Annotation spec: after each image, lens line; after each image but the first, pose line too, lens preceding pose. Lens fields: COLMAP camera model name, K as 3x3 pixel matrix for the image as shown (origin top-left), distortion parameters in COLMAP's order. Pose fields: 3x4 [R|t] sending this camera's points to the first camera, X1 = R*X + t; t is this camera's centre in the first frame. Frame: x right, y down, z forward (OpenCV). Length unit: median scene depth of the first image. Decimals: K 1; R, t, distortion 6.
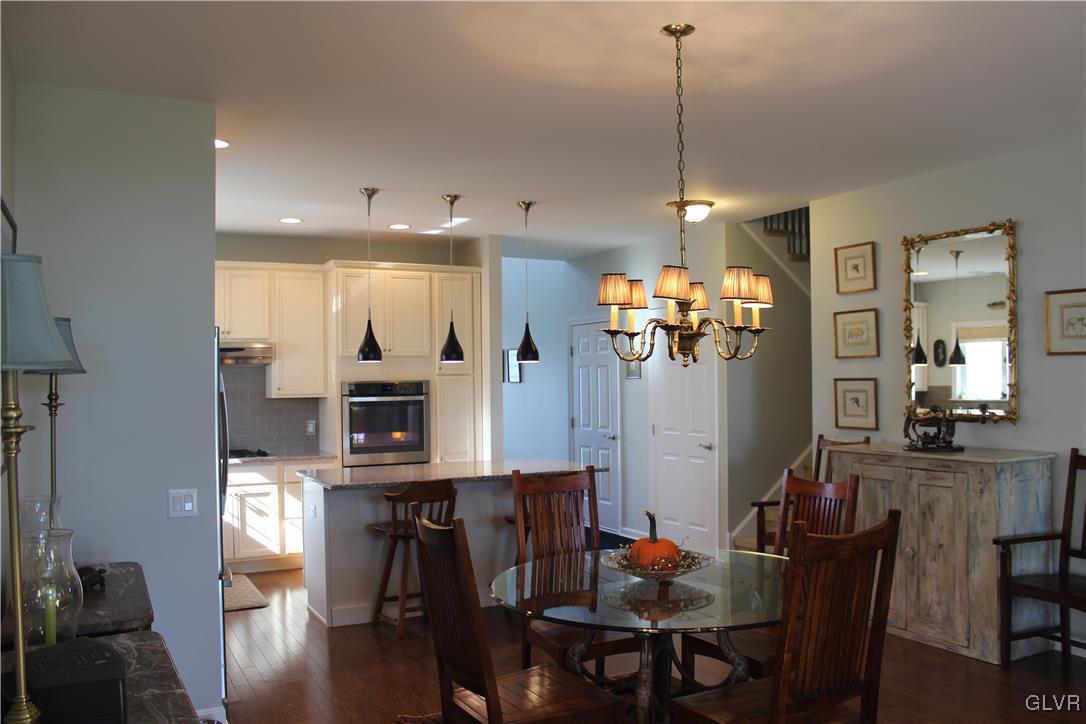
lens RADIAL K [[891.8, 0, 536.2], [0, 891.8, 360.8], [0, 0, 1]] dist [-0.158947, 0.093859]
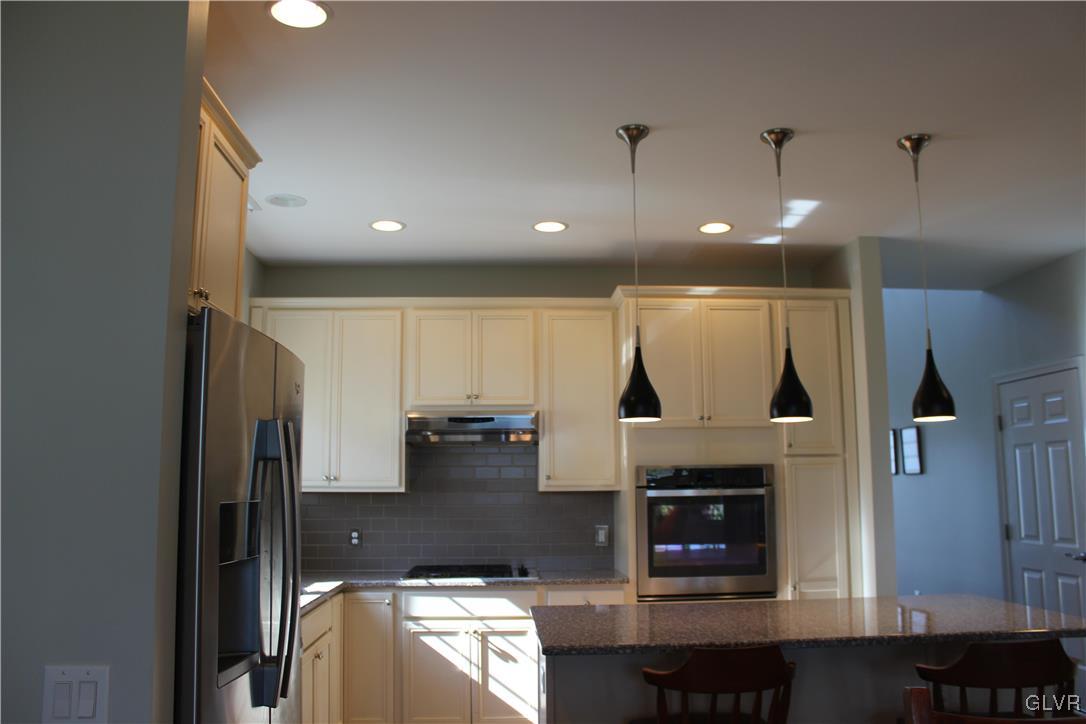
lens RADIAL K [[891.8, 0, 528.3], [0, 891.8, 359.0], [0, 0, 1]] dist [-0.158947, 0.093859]
pose [[0.904630, -0.052684, -0.422929, -0.007477], [0.000933, 0.992573, -0.121648, 0.024699], [0.426197, 0.109652, 0.897960, 0.361183]]
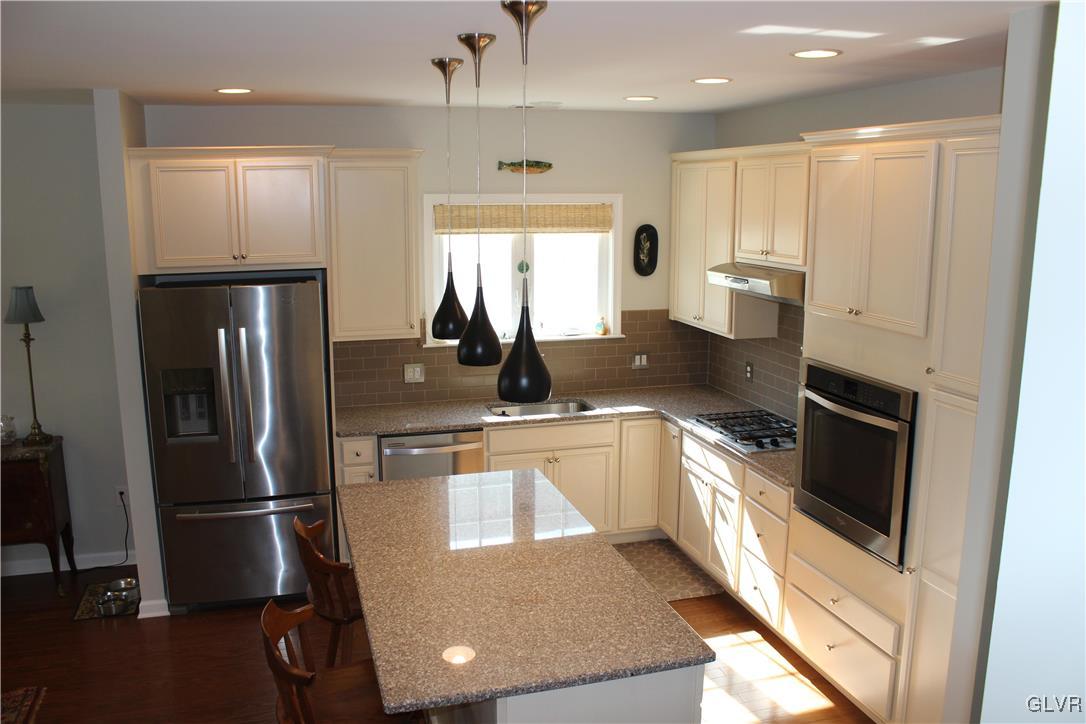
lens RADIAL K [[891.8, 0, 541.4], [0, 891.8, 351.5], [0, 0, 1]] dist [-0.158947, 0.093859]
pose [[-0.196704, 0.185449, -0.962765, 0.339090], [0.023045, 0.982552, 0.184553, -0.085063], [0.980192, 0.014115, -0.197546, 0.948993]]
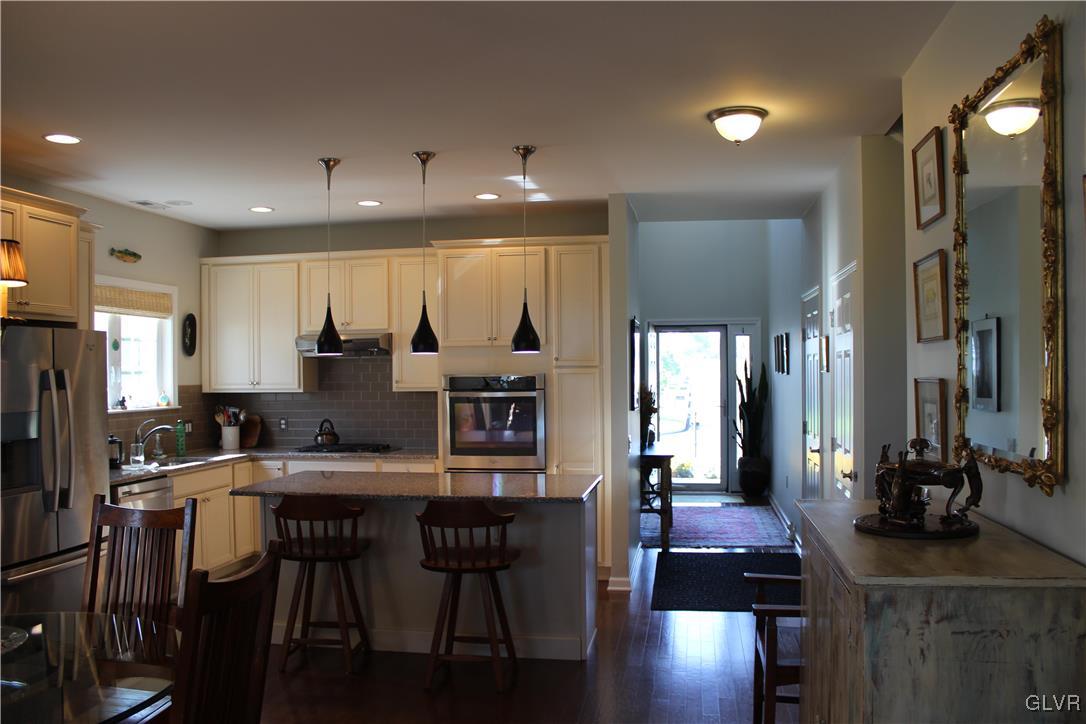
lens RADIAL K [[891.8, 0, 550.2], [0, 891.8, 368.2], [0, 0, 1]] dist [-0.158947, 0.093859]
pose [[0.798176, 0.004418, -0.602408, 0.418311], [0.011576, 0.999676, 0.022671, -0.002468], [0.602313, -0.025069, 0.797866, 0.339943]]
